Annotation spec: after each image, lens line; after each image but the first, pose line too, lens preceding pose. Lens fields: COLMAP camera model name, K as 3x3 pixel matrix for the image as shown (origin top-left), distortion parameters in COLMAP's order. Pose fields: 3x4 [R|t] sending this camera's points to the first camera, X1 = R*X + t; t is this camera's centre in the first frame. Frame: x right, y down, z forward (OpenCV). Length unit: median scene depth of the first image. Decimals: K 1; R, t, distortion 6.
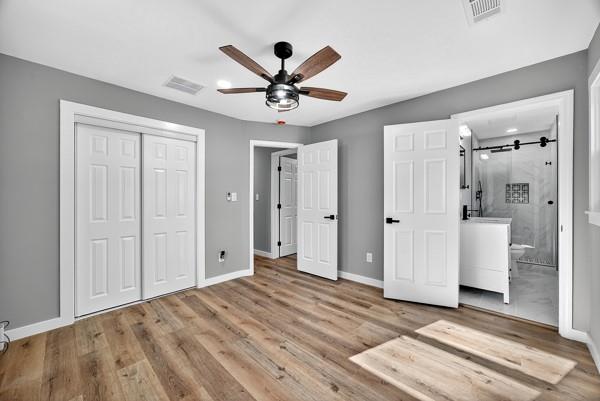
lens RADIAL K [[233.4, 0, 301.9], [0, 233.4, 197.7], [0, 0, 1]] dist [-0.002784, 0.000108]
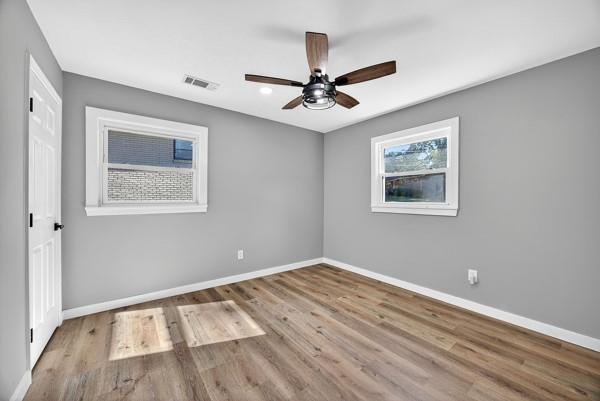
lens RADIAL K [[233.4, 0, 301.9], [0, 233.4, 197.7], [0, 0, 1]] dist [-0.002784, 0.000108]
pose [[-0.988461, 0.002853, 0.151449, -0.149938], [0.002222, 0.999988, -0.004333, 0.004054], [-0.151460, -0.003946, -0.988456, 1.797256]]
